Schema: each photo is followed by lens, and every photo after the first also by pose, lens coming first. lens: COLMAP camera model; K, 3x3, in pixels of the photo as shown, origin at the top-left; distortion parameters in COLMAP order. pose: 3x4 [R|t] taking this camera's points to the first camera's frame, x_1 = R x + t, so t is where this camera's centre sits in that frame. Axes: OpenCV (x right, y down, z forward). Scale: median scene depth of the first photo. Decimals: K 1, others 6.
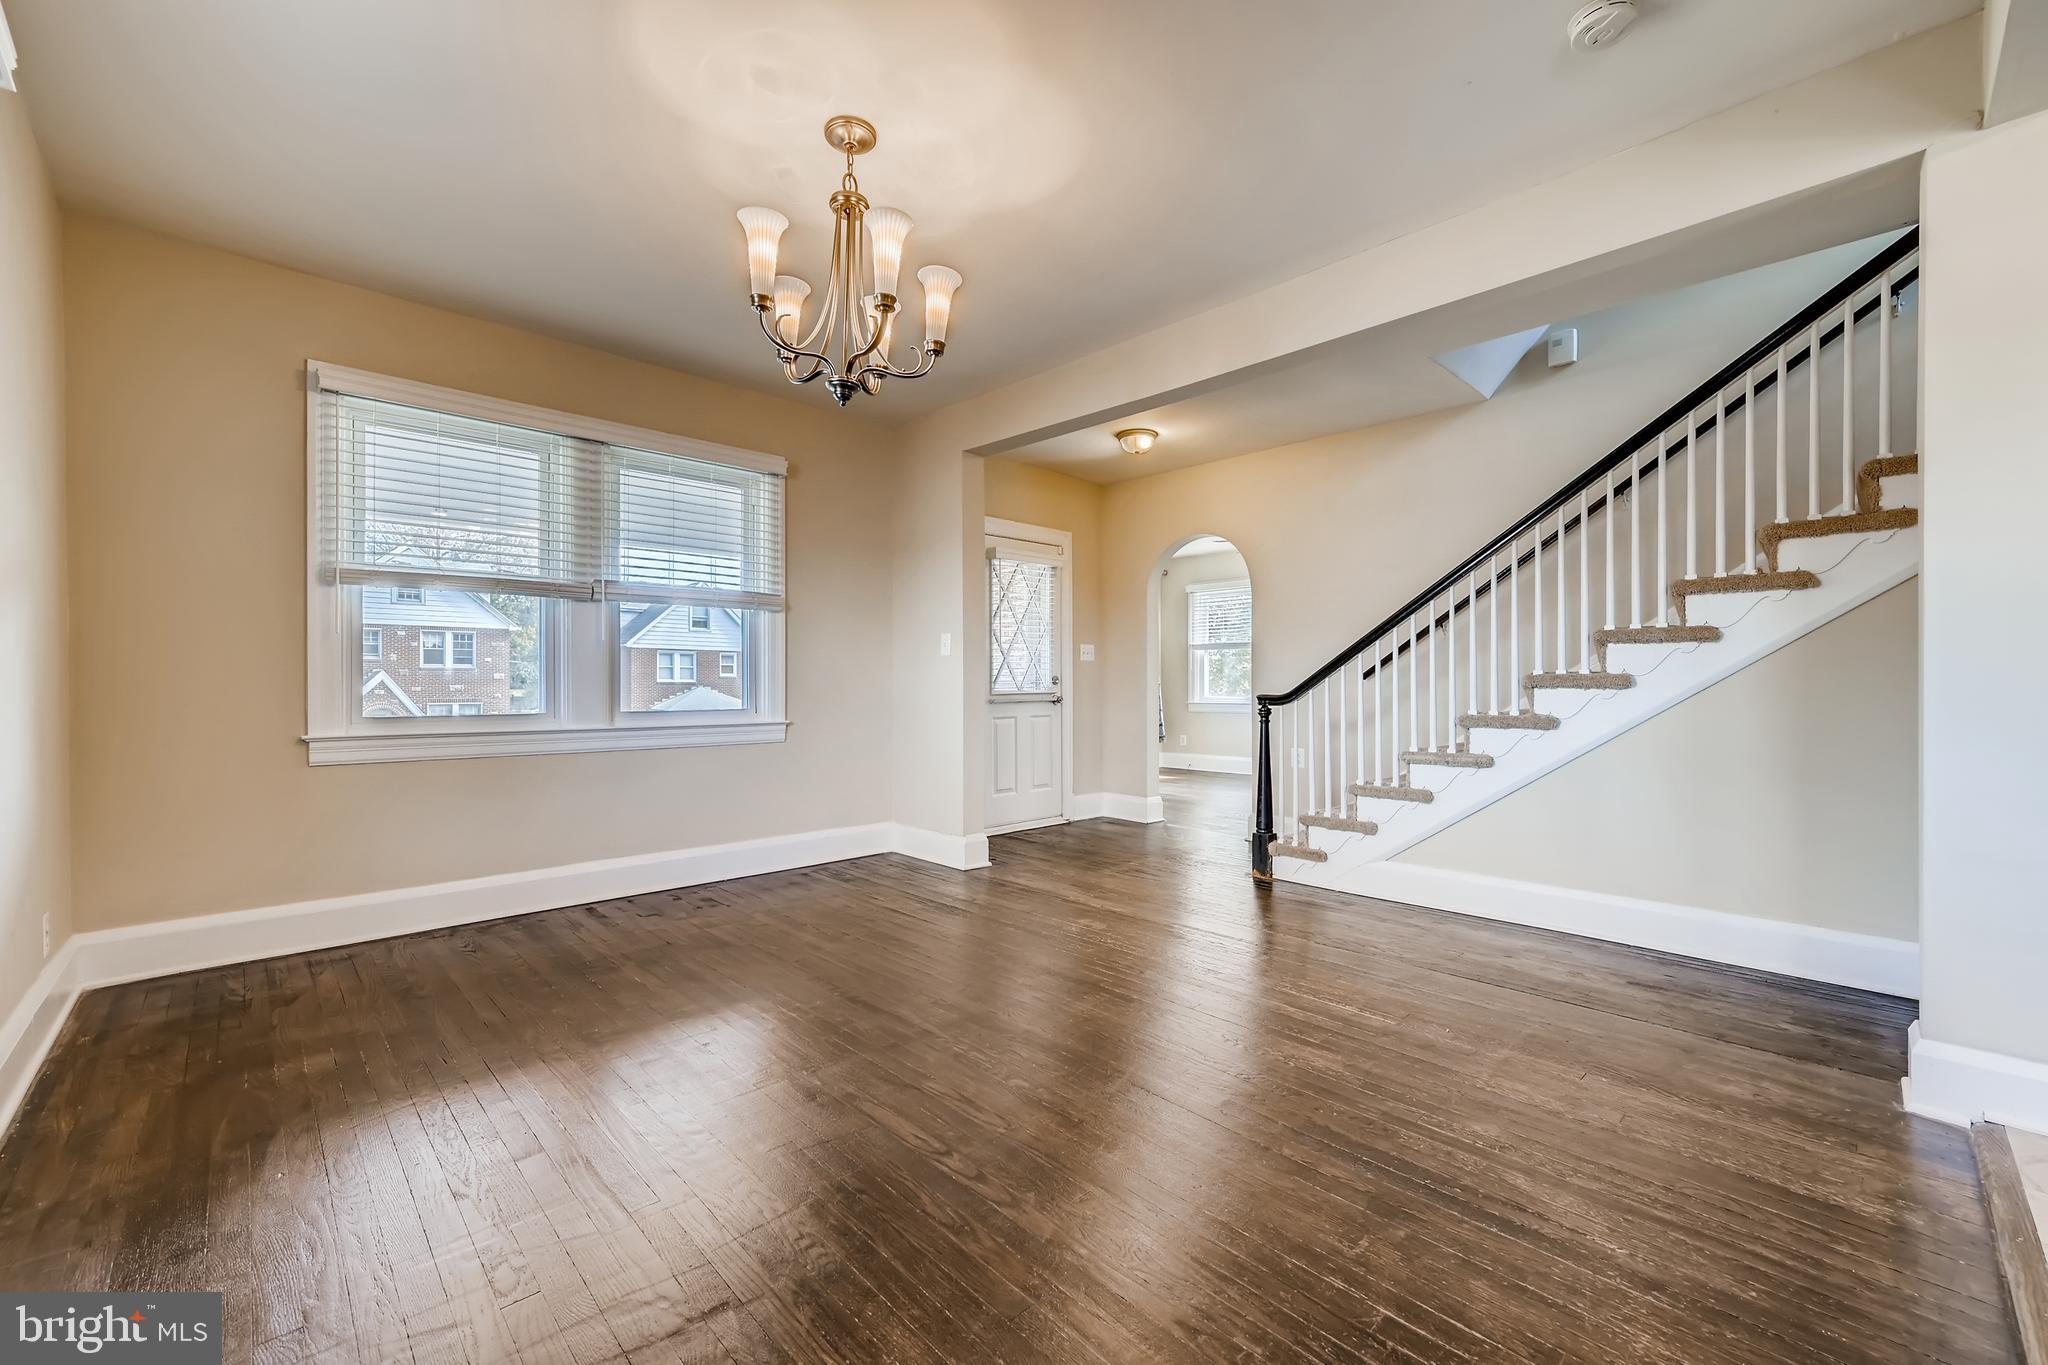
lens RADIAL K [[824.0, 0, 1019.7], [0, 824.0, 692.0], [0, 0, 1]] dist [0.002217, 0.000231]
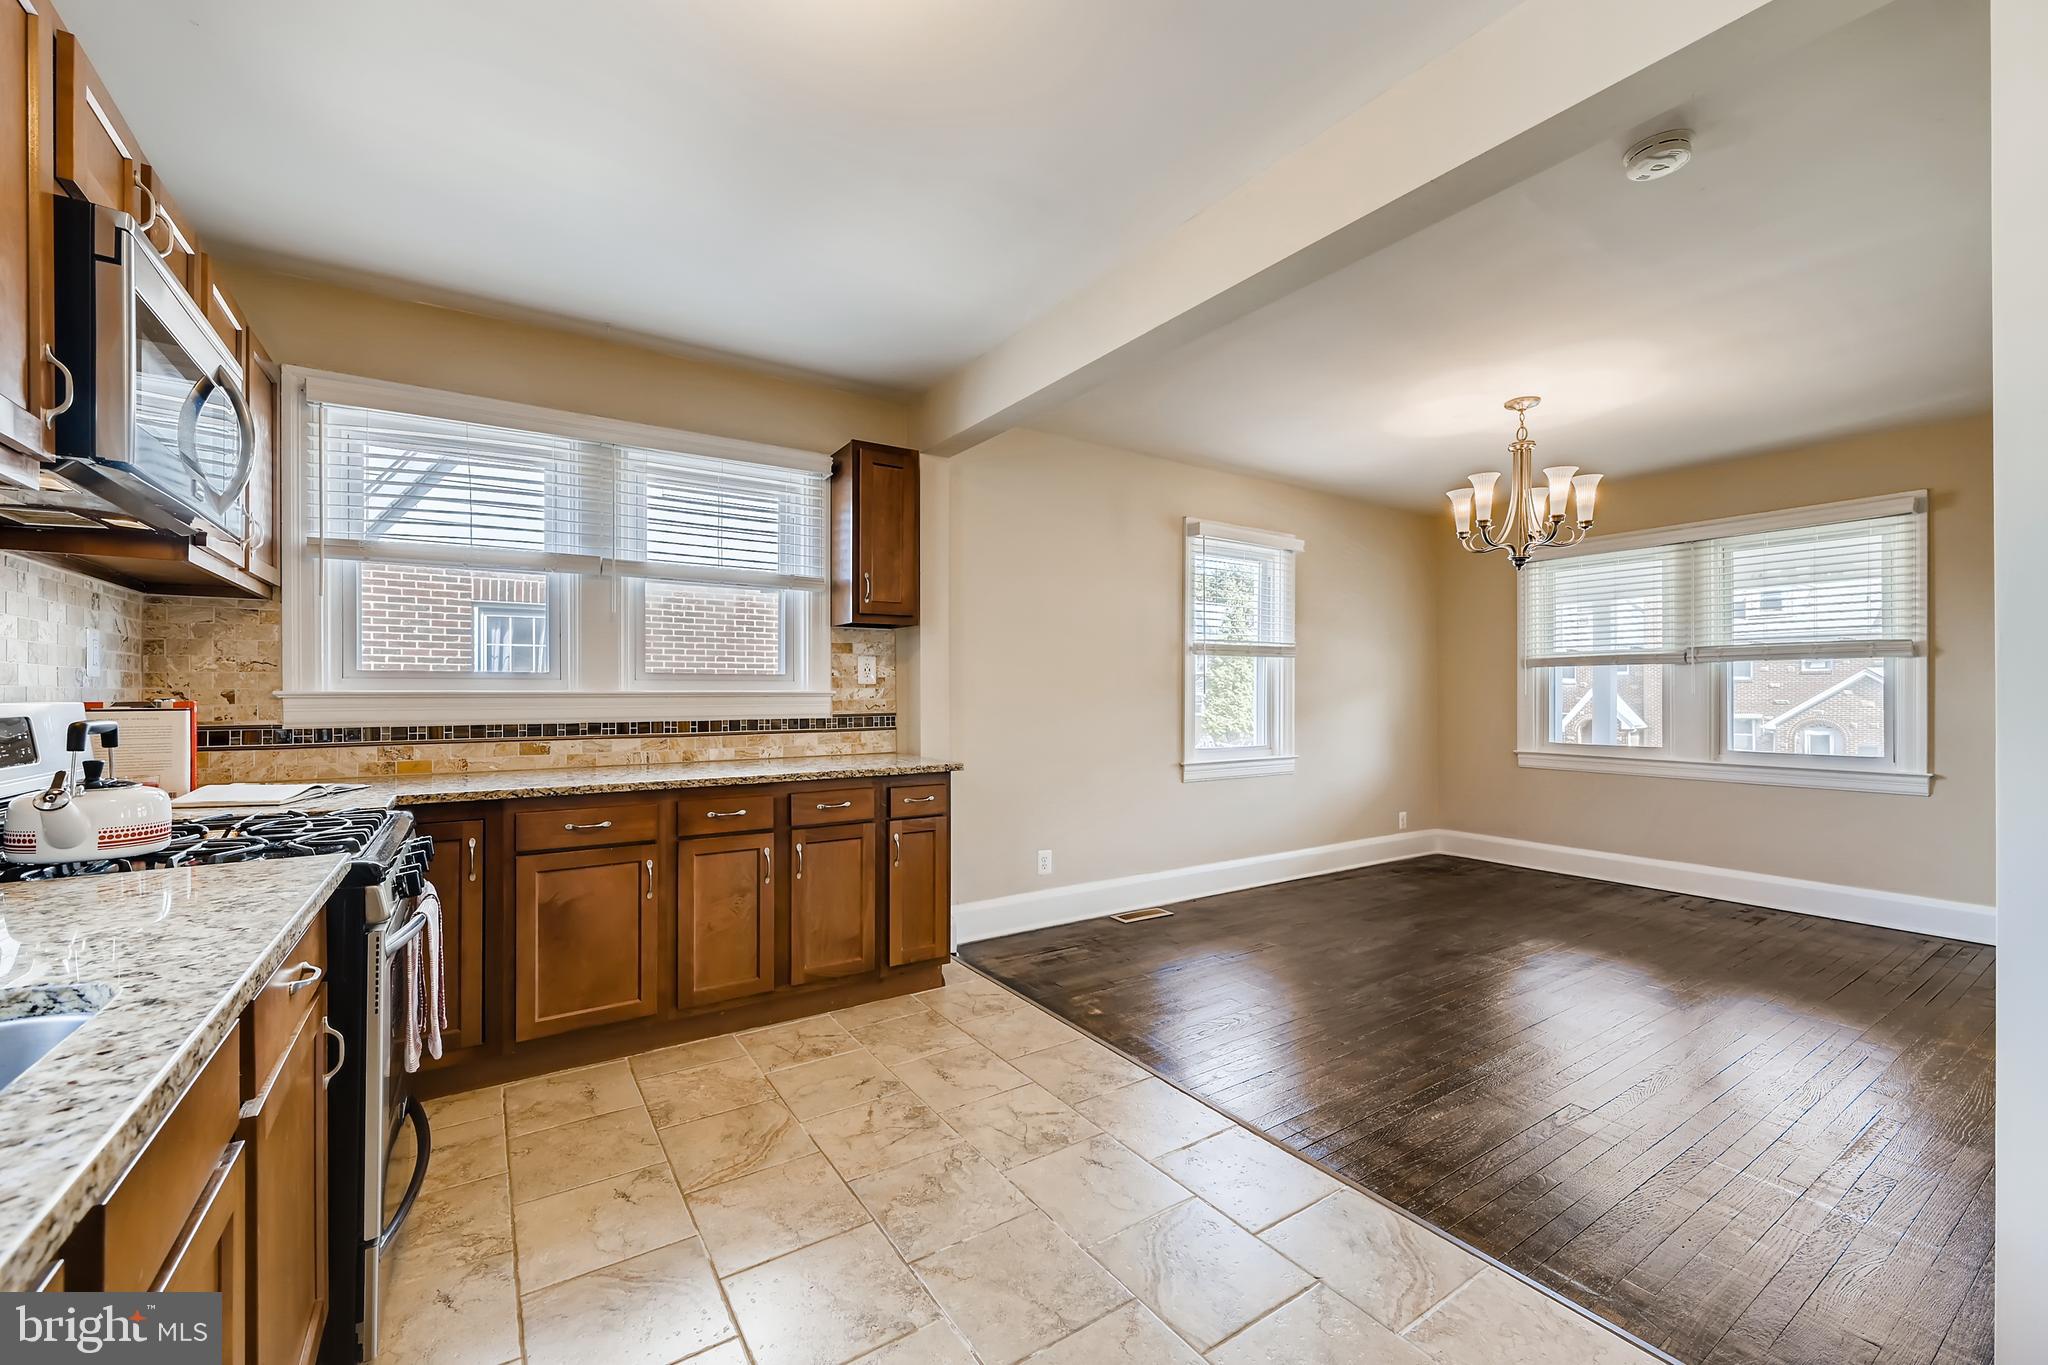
lens RADIAL K [[824.0, 0, 1020.6], [0, 824.0, 690.5], [0, 0, 1]] dist [0.002217, 0.000231]
pose [[-0.185012, -0.005466, -0.982721, 0.982058], [-0.010130, 0.999942, -0.003655, -0.054168], [0.982684, 0.009278, -0.185056, 0.199023]]
